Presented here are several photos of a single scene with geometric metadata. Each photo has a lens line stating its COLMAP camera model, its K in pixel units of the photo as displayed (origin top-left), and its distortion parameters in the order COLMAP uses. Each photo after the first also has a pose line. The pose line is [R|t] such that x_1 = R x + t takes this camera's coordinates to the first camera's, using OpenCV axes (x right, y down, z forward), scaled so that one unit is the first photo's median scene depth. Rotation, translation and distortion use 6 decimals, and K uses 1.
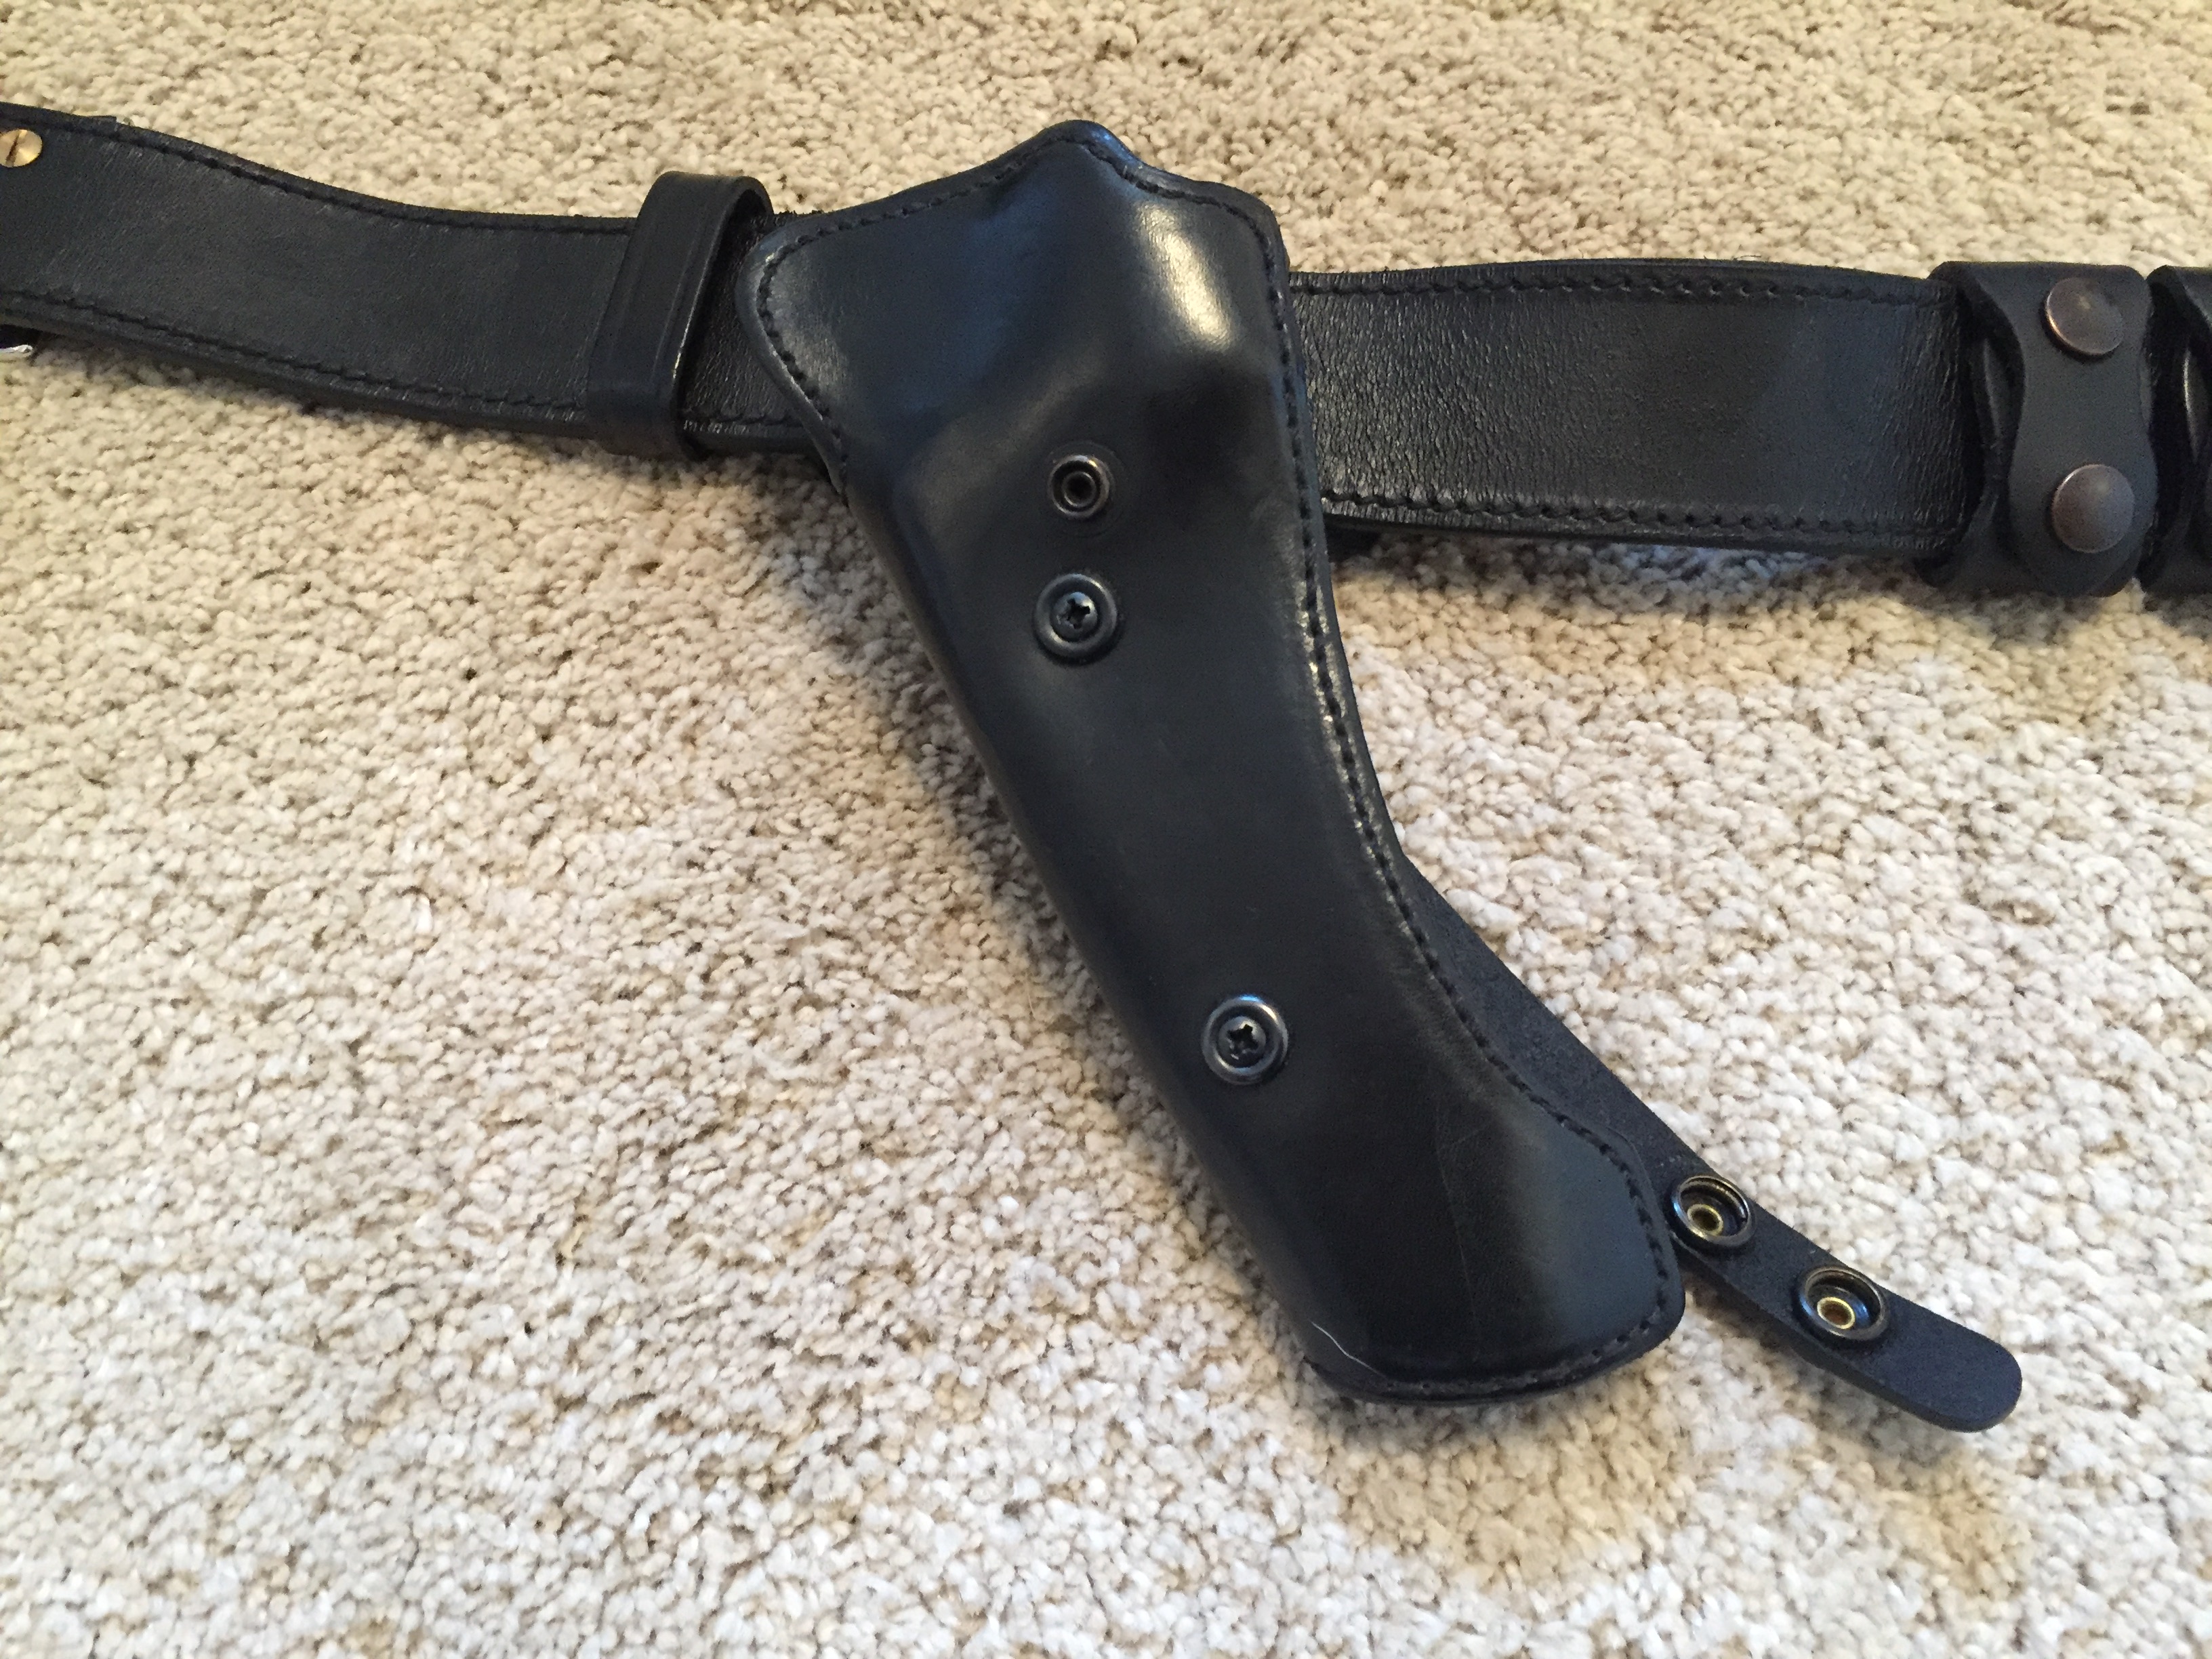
lens RADIAL K [[1860.0, 0, 1110.5], [0, 1860.0, 841.7], [0, 0, 1]] dist [0.053972, -0.074234]
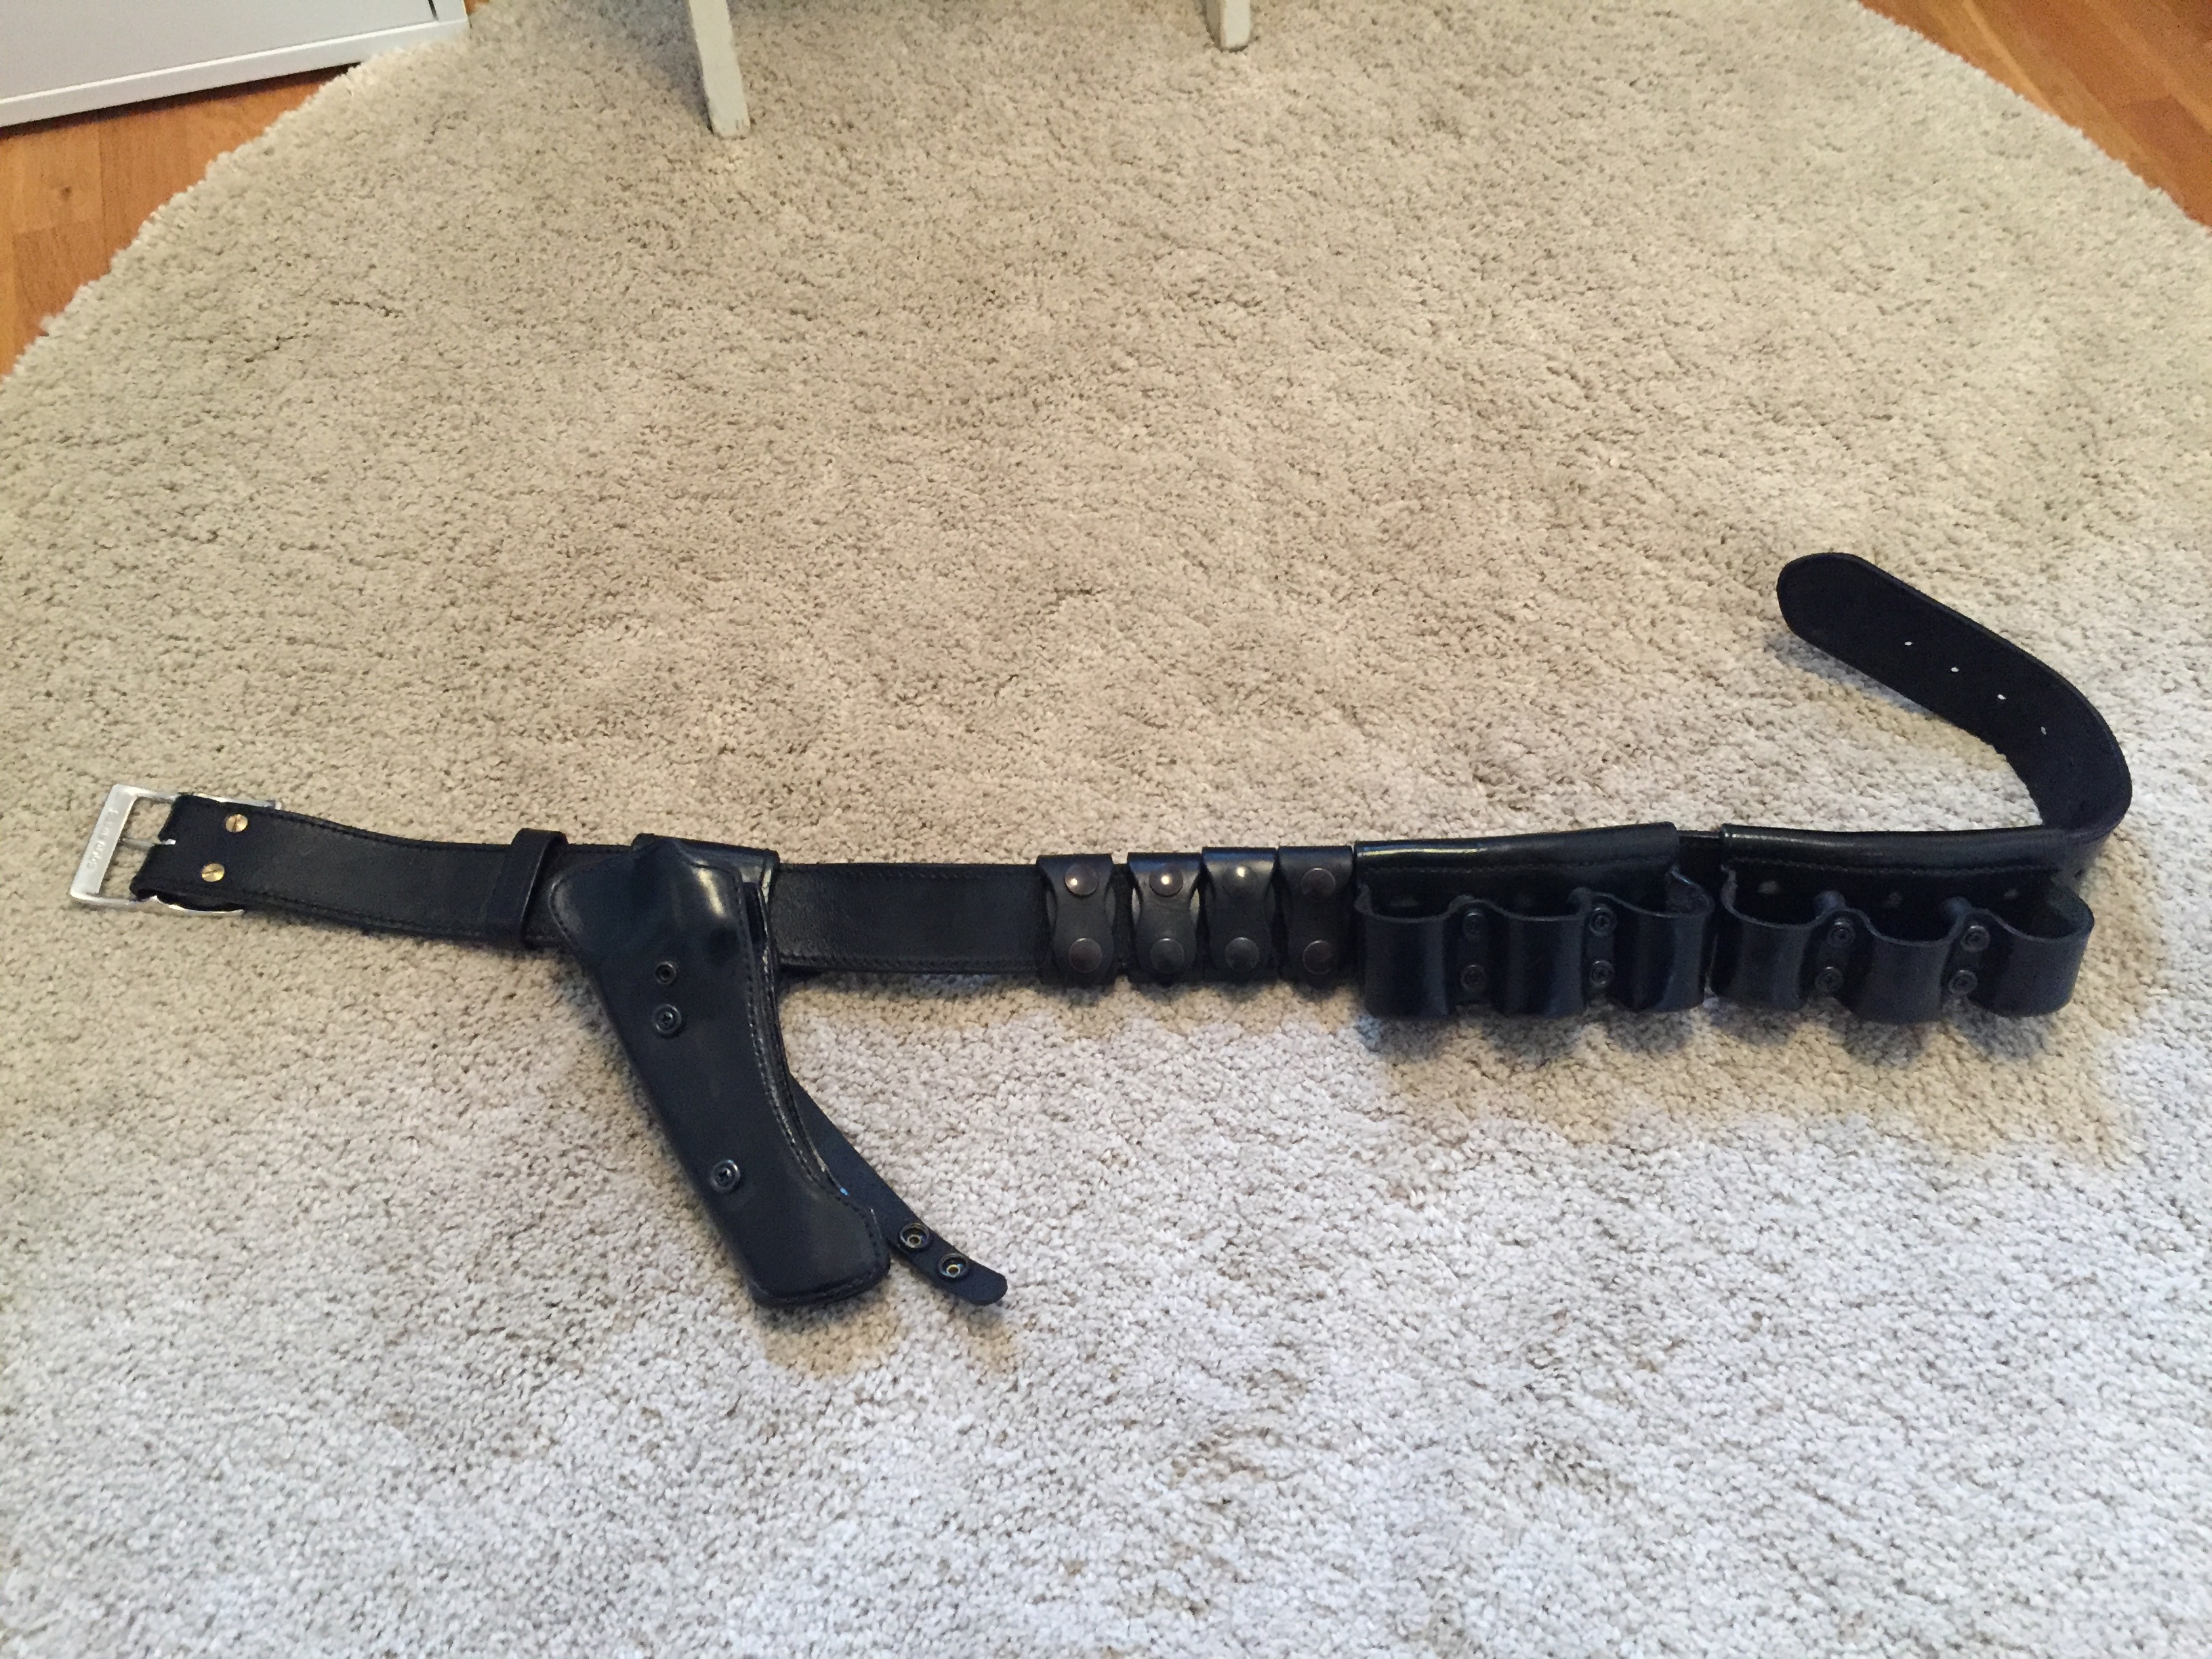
lens RADIAL K [[1860.0, 0, 1103.0], [0, 1860.0, 823.8], [0, 0, 1]] dist [0.053972, -0.074234]
pose [[0.998686, -0.037390, 0.035036, 0.472332], [0.042241, 0.987797, -0.149907, 0.026733], [-0.029003, 0.151190, 0.988079, -1.544431]]
